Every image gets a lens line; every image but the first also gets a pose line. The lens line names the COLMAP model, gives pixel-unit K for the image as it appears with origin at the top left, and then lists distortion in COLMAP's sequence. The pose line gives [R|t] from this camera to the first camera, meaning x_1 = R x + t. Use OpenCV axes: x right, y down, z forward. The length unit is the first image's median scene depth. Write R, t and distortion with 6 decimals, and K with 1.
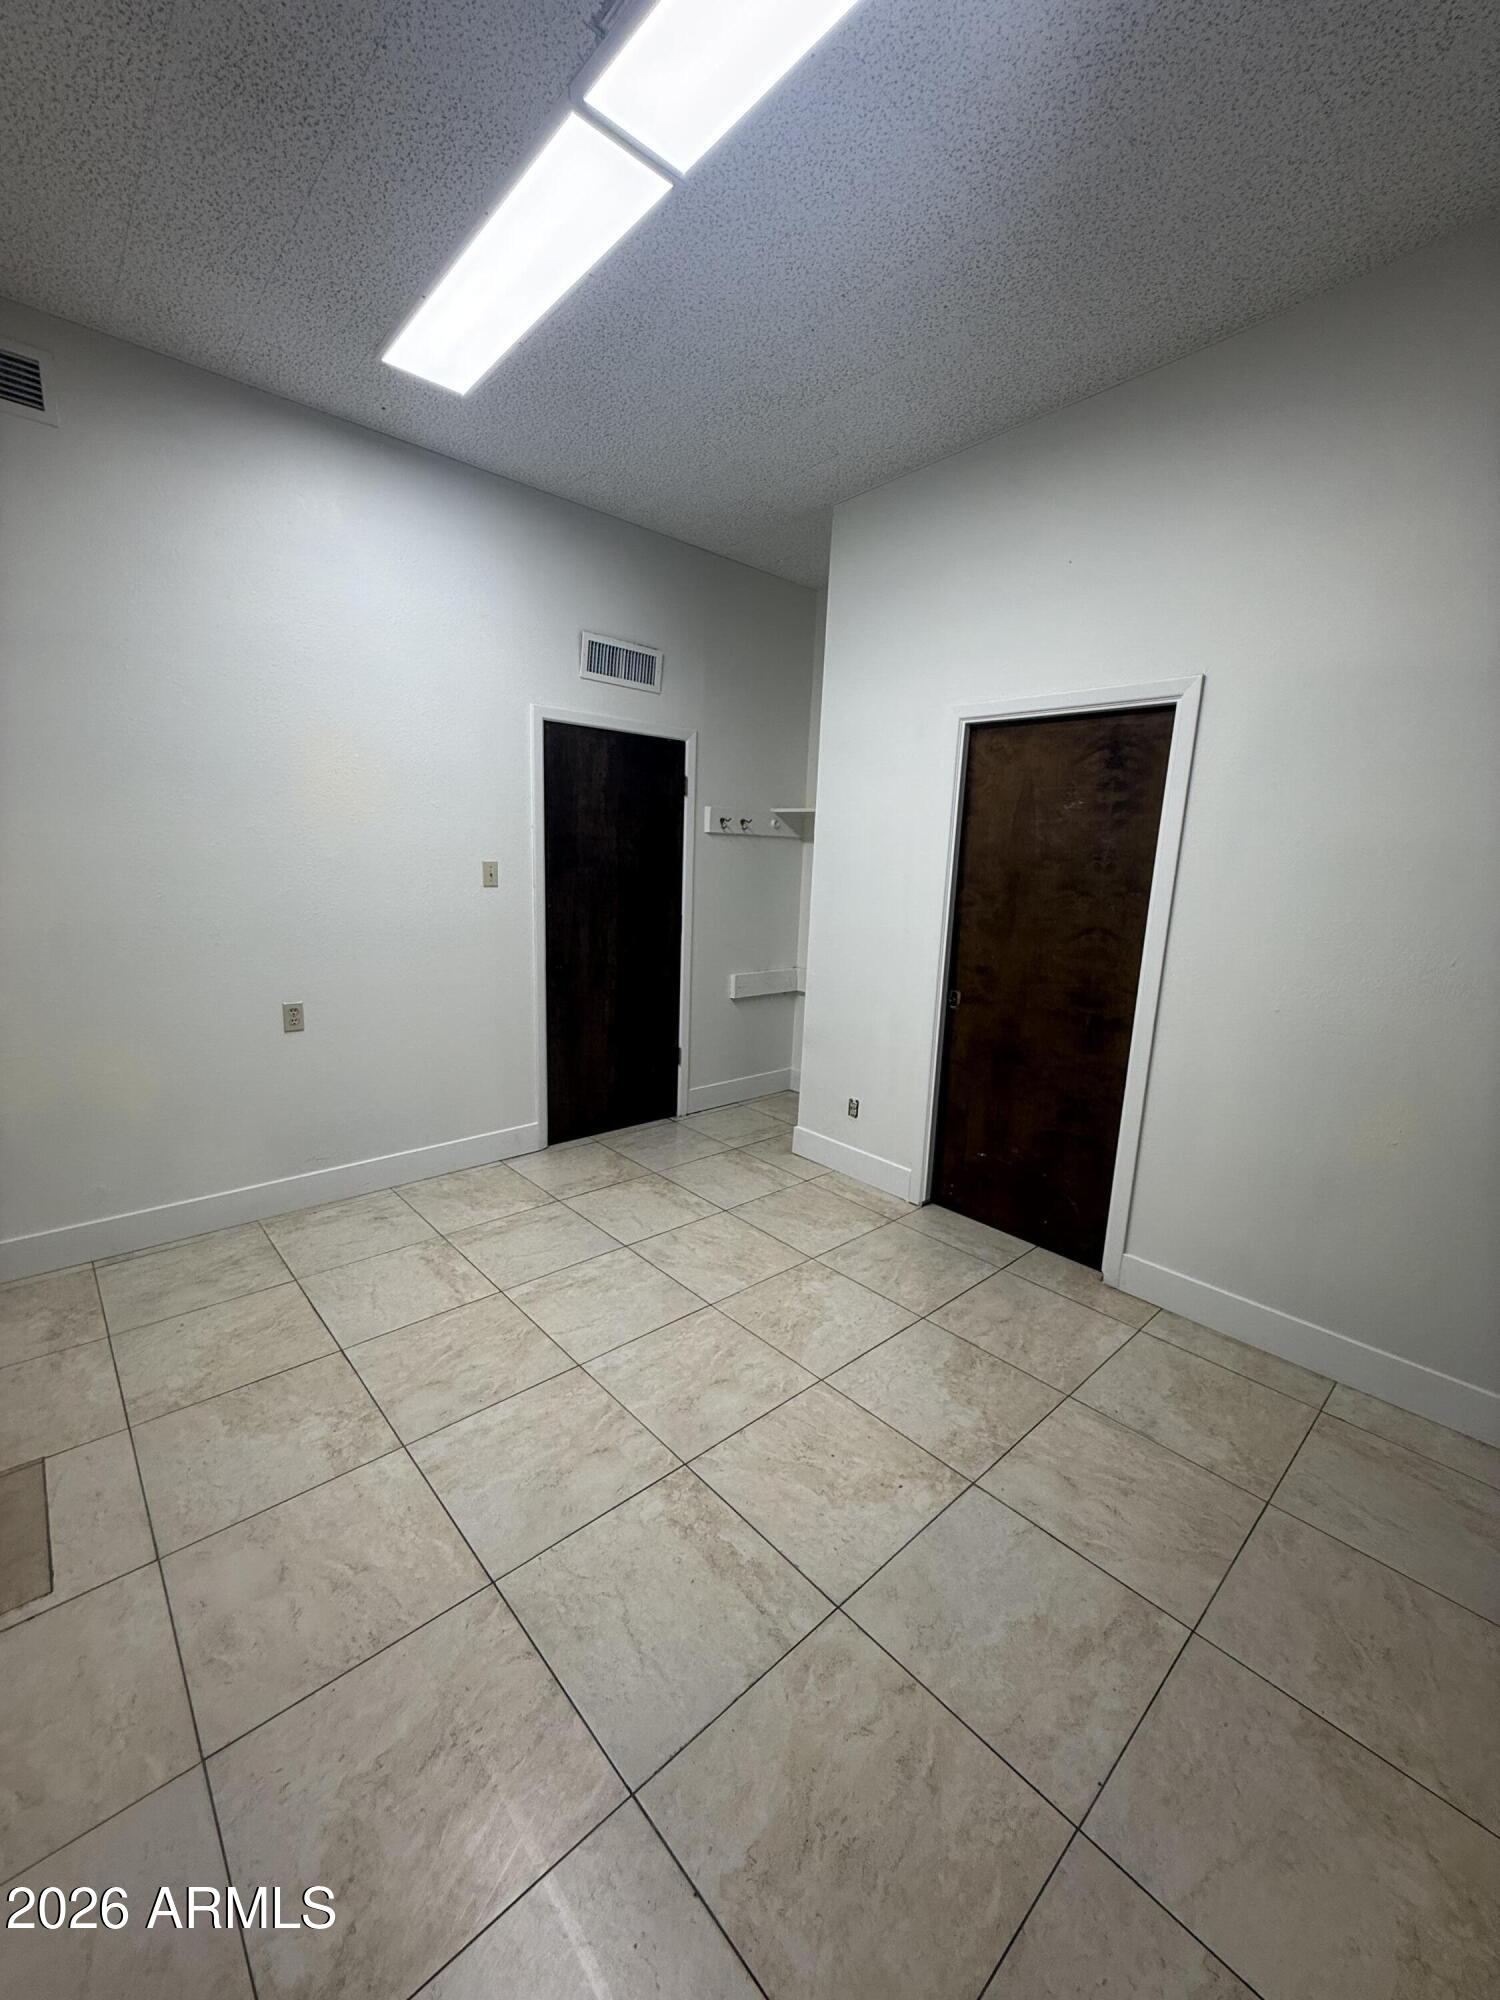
lens RADIAL K [[798.8, 0, 738.8], [0, 798.8, 996.3], [0, 0, 1]] dist [-0.000712, 0.000052]
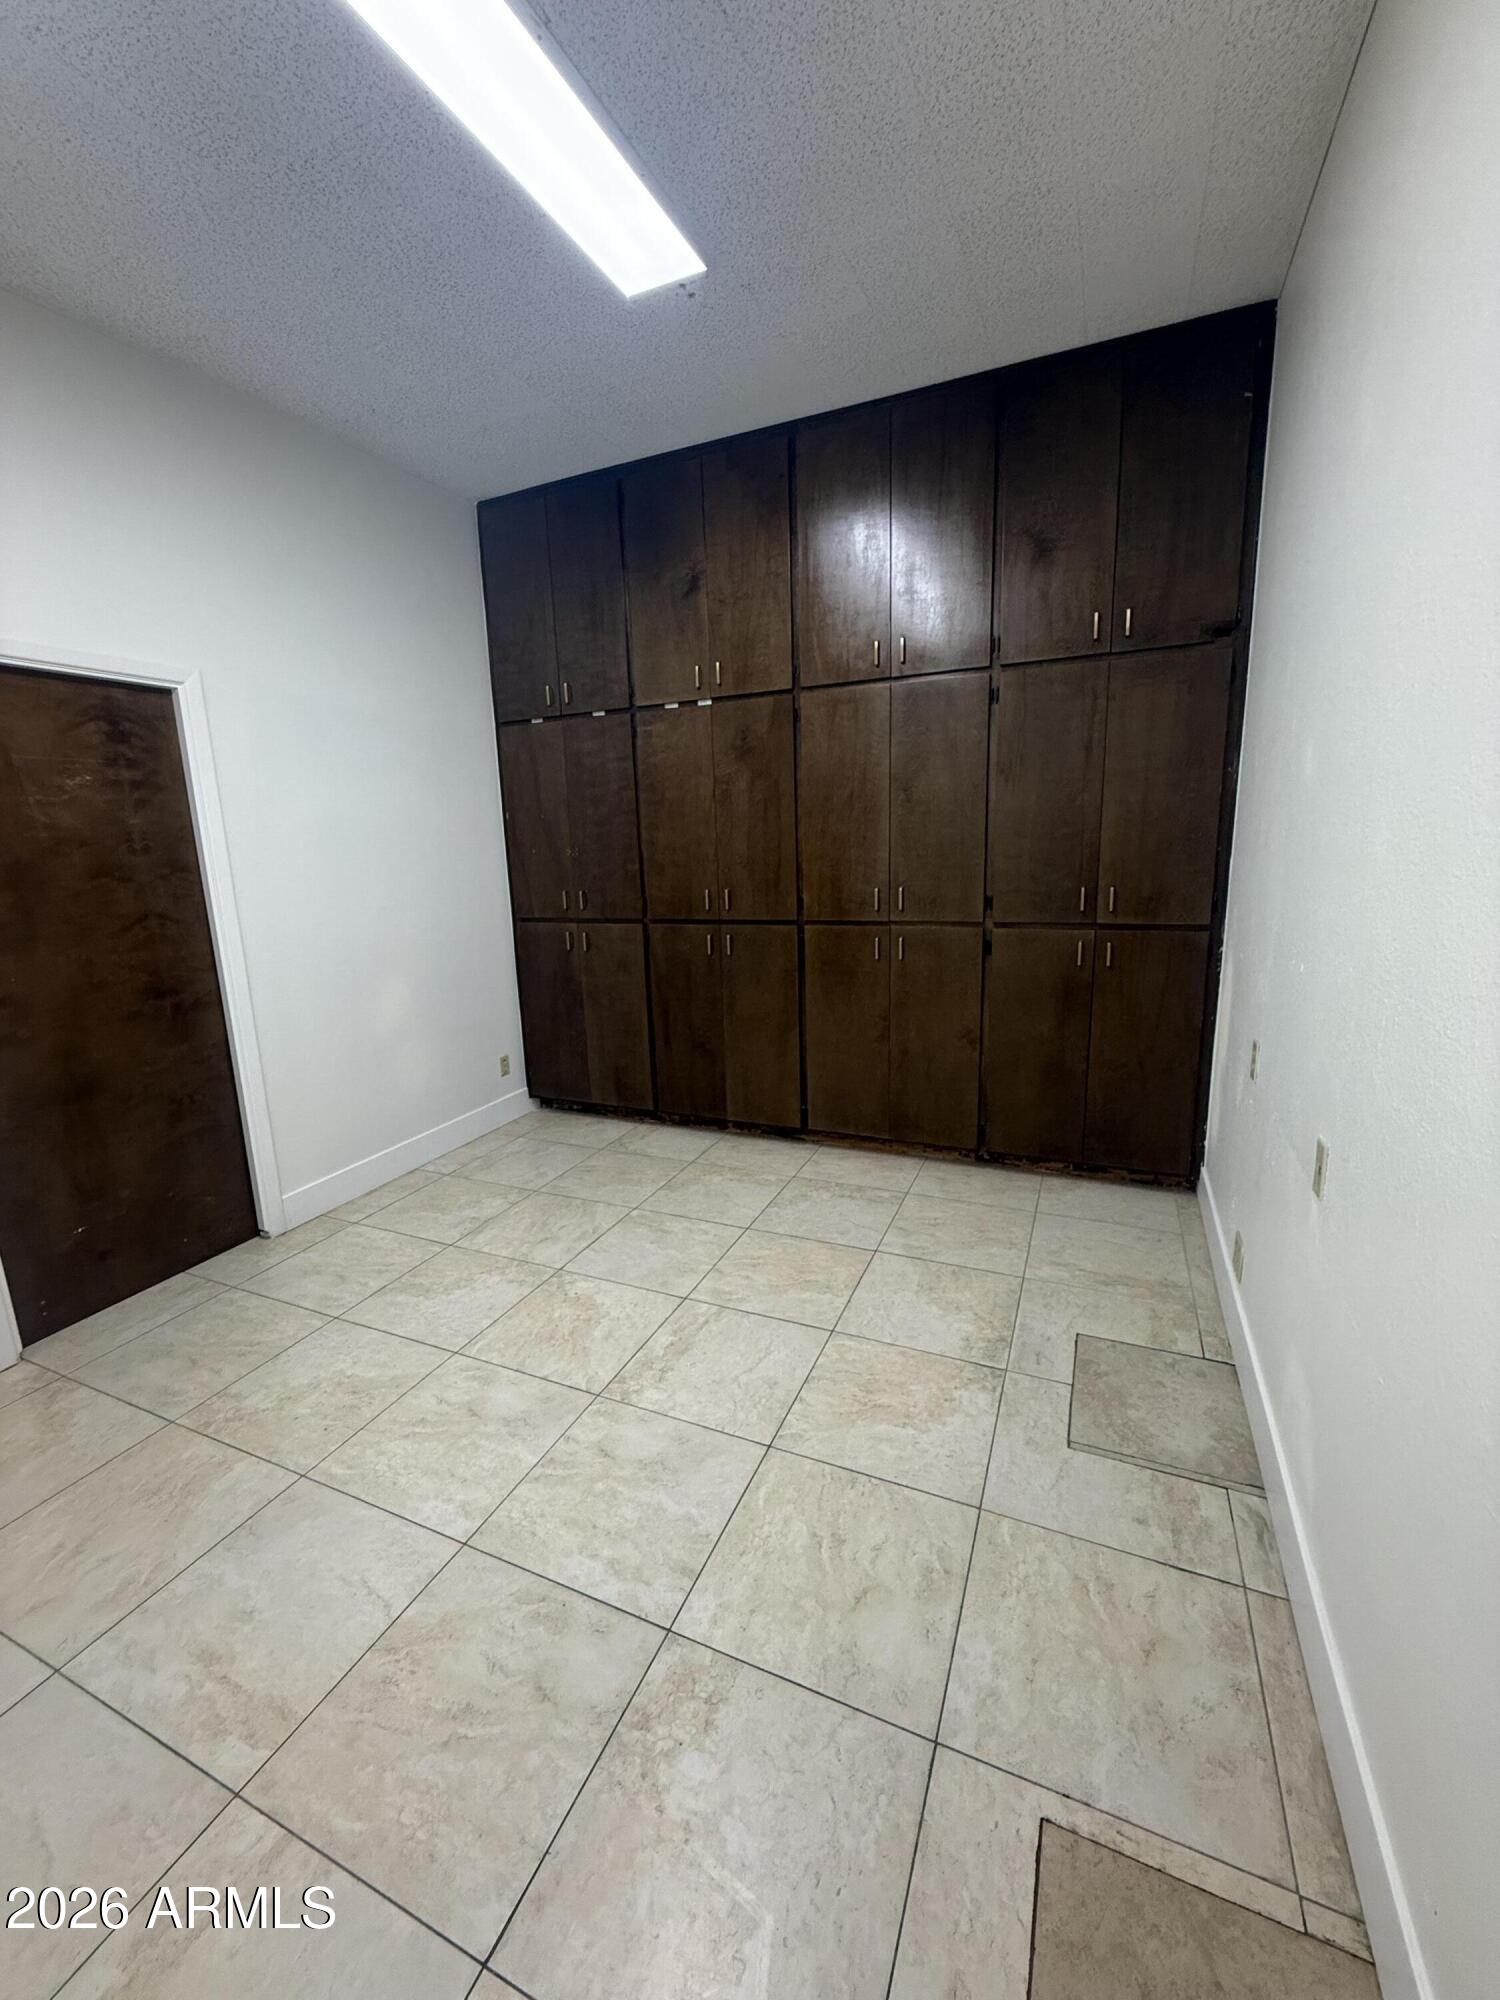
lens RADIAL K [[798.8, 0, 759.6], [0, 798.8, 1001.8], [0, 0, 1]] dist [-0.000712, 0.000052]
pose [[-0.416108, -0.205890, 0.885699, -0.817350], [0.180680, 0.935887, 0.302441, -0.166456], [-0.891184, 0.285876, -0.352230, 0.833516]]
